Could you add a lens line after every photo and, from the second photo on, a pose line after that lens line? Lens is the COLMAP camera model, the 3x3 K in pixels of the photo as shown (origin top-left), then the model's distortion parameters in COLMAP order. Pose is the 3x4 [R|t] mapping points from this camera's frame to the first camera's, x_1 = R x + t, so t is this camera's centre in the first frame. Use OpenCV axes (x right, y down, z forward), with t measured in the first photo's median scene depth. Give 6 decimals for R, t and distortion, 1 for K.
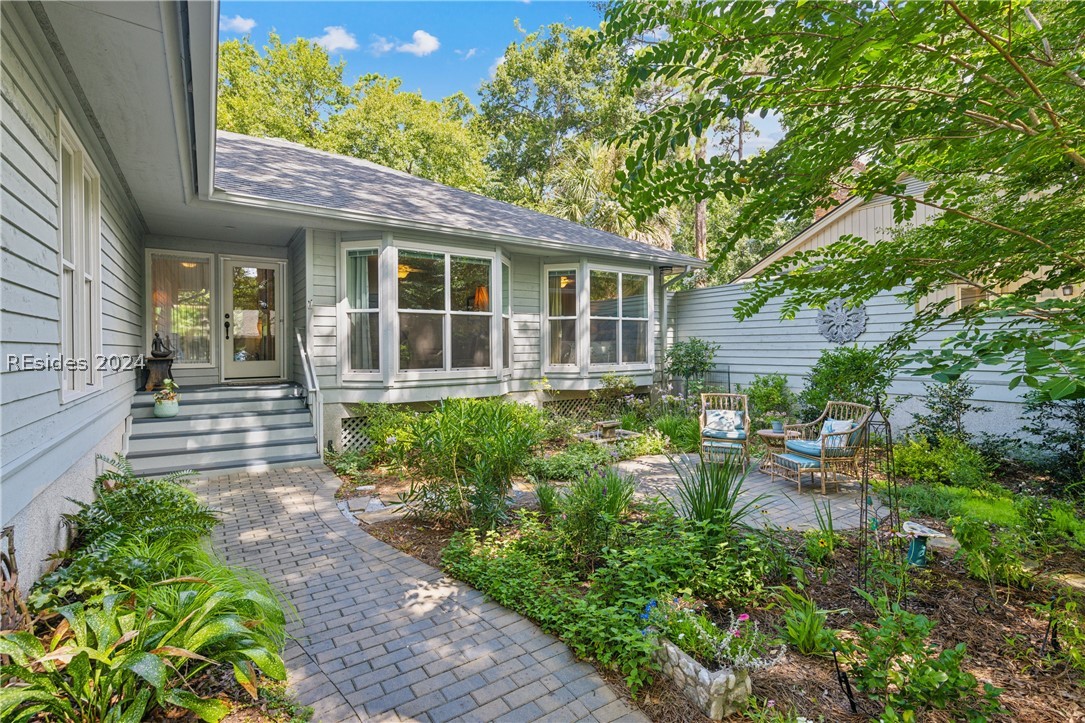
lens RADIAL K [[505.8, 0, 547.1], [0, 505.8, 344.6], [0, 0, 1]] dist [0.013477, 0.001891]
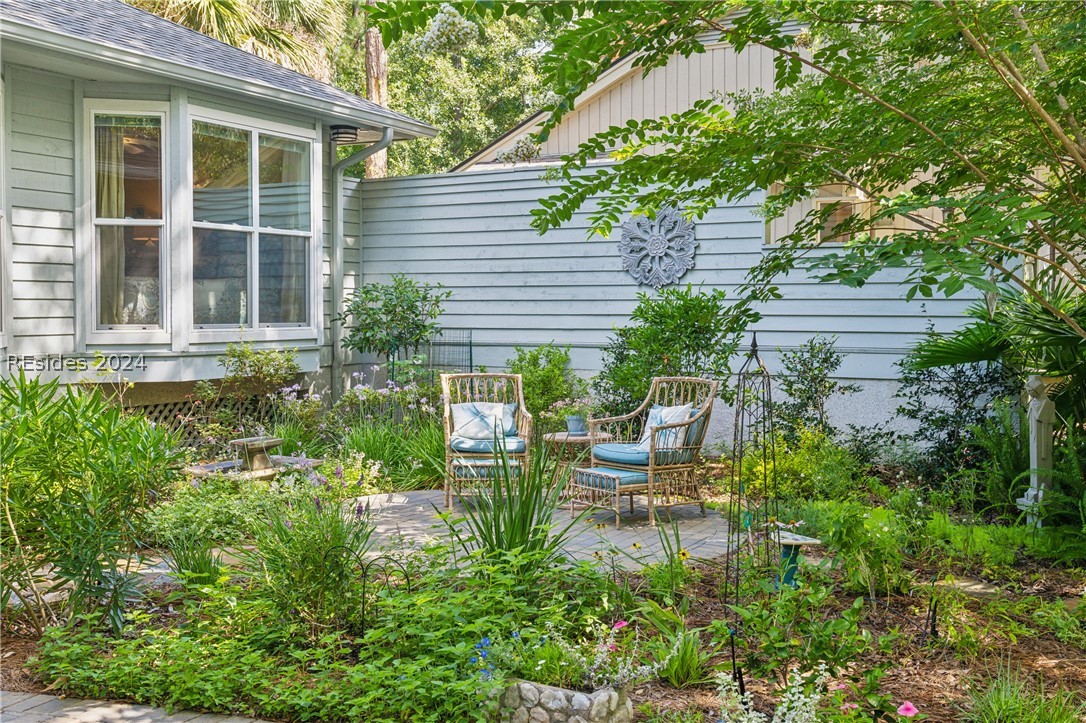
lens RADIAL K [[1192.8, 0, 547.3], [0, 1192.8, 354.2], [0, 0, 1]] dist [0.076656, 0.000000]
pose [[0.889333, -0.006506, 0.457214, -0.185716], [-0.008794, 0.999471, 0.031327, 0.039175], [-0.457176, -0.031881, 0.888805, -0.173765]]
